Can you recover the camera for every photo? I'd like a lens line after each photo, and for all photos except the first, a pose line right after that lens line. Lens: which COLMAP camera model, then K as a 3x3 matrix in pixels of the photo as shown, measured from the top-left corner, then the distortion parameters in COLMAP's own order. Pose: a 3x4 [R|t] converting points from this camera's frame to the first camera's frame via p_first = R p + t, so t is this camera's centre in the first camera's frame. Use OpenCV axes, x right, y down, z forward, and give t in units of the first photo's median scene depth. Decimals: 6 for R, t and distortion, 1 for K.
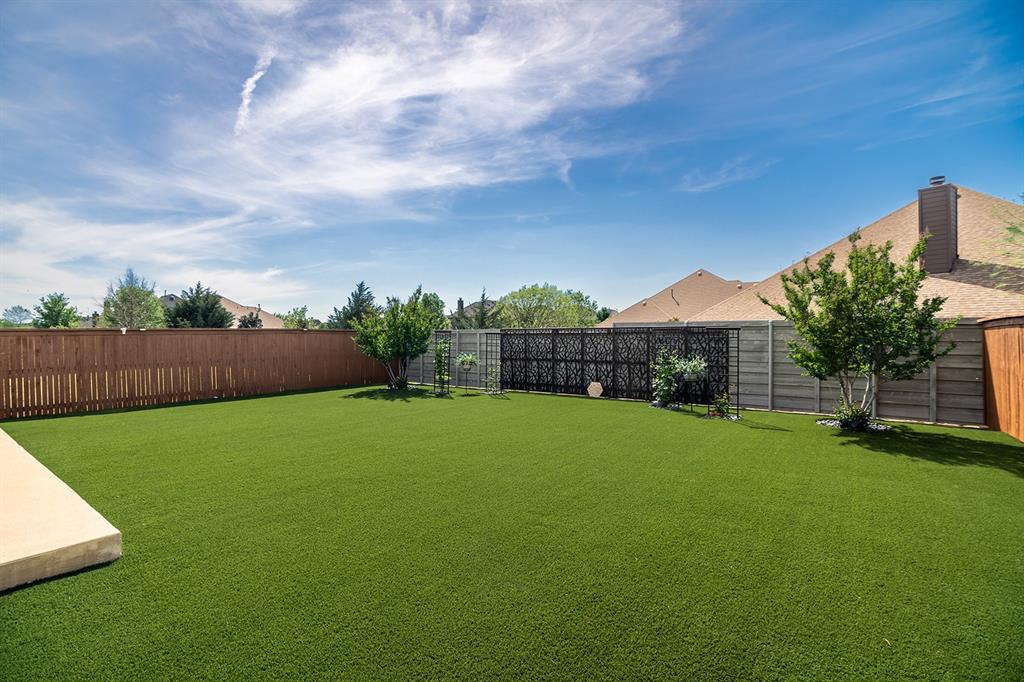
lens RADIAL K [[497.8, 0, 507.3], [0, 497.8, 339.9], [0, 0, 1]] dist [-0.033158, 0.000743]
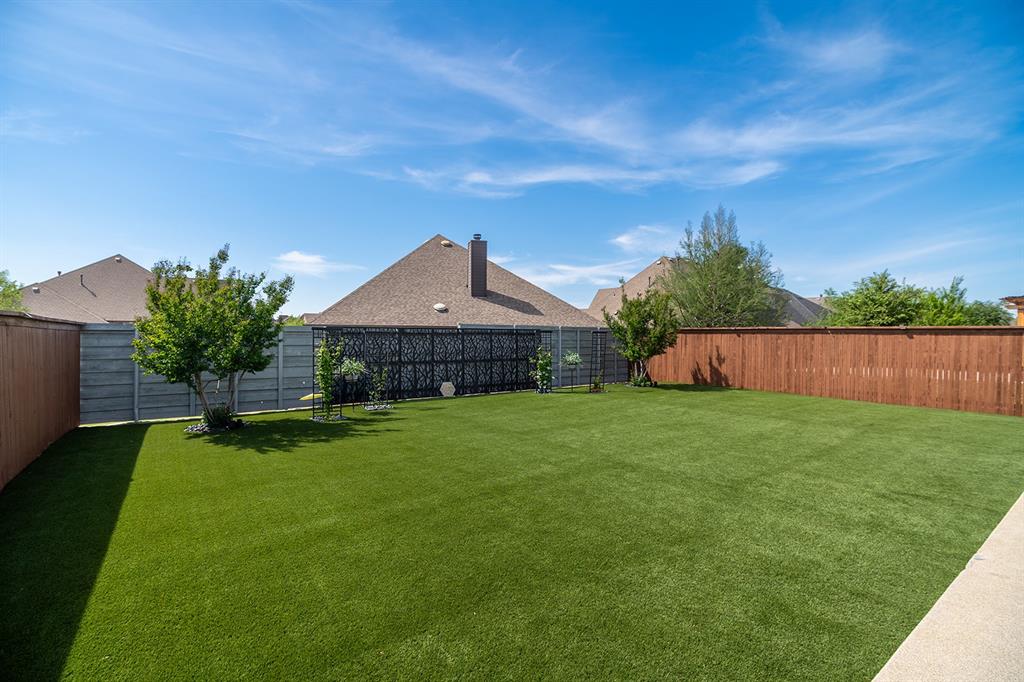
lens RADIAL K [[497.8, 0, 507.3], [0, 497.8, 339.9], [0, 0, 1]] dist [-0.033158, 0.000743]
pose [[0.240952, -0.002188, 0.970535, -0.762929], [0.003402, 0.999993, 0.001410, -0.001304], [-0.970531, 0.002962, 0.240958, 0.633897]]
